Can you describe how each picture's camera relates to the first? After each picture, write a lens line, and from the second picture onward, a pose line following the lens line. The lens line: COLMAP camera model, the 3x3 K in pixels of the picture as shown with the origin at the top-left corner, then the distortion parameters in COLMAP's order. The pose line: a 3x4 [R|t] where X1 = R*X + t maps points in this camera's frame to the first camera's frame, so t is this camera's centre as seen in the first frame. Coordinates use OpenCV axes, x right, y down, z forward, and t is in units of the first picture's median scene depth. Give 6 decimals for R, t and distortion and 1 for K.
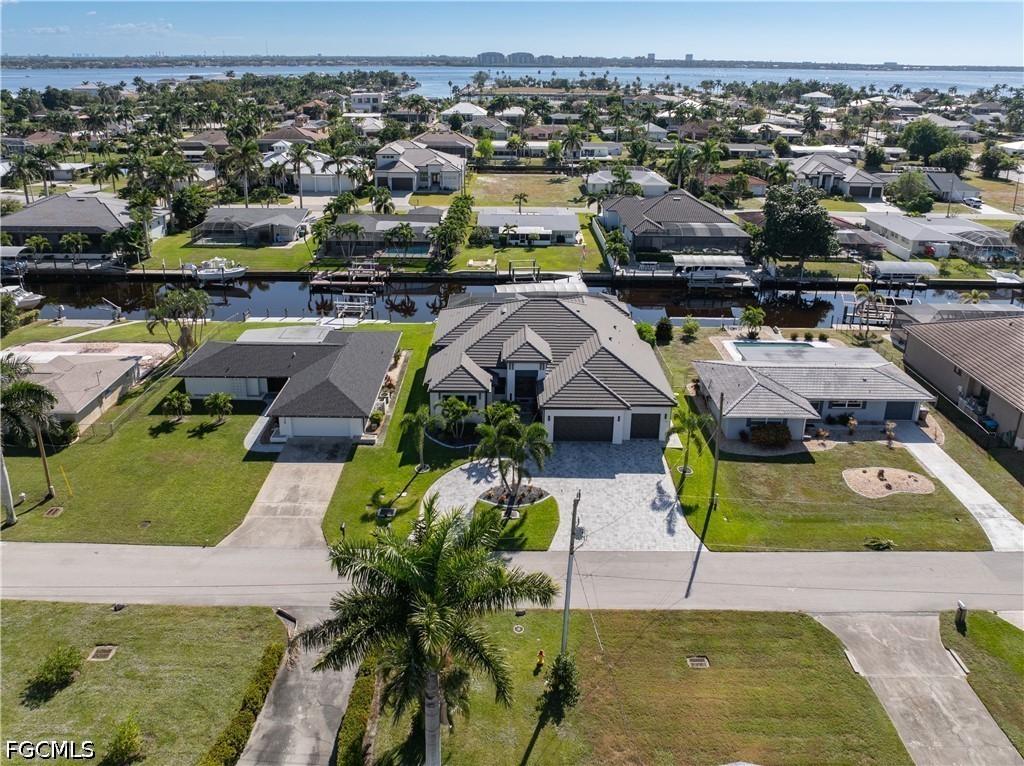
lens RADIAL K [[716.8, 0, 514.8], [0, 716.8, 376.3], [0, 0, 1]] dist [-0.047253, 0.003608]
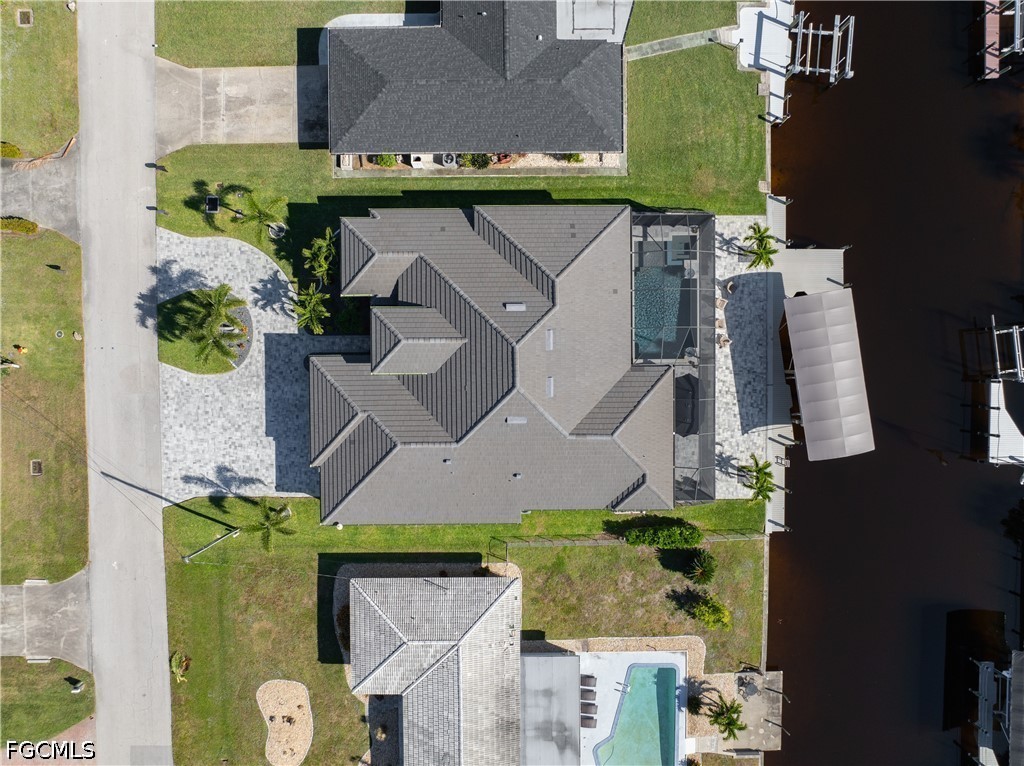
lens RADIAL K [[716.8, 0, 514.8], [0, 716.8, 376.3], [0, 0, 1]] dist [-0.047253, 0.003608]
pose [[0.001549, 0.999880, 0.015415, 0.042597], [-0.423111, -0.013312, 0.905980, -0.766870], [0.906077, -0.007925, 0.423039, 0.814054]]
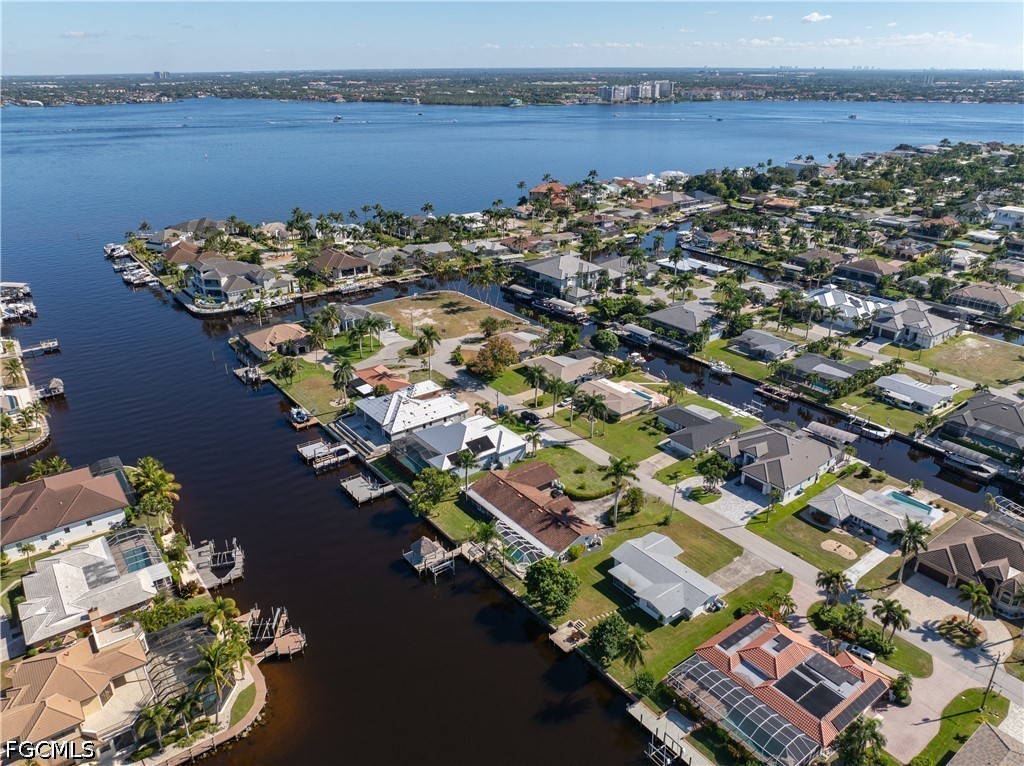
lens RADIAL K [[716.8, 0, 514.8], [0, 716.8, 376.3], [0, 0, 1]] dist [-0.047253, 0.003608]
pose [[0.601817, 0.297997, -0.740955, 1.381423], [-0.319622, 0.940108, 0.118489, -0.325931], [0.731886, 0.165517, 0.661019, -1.460653]]
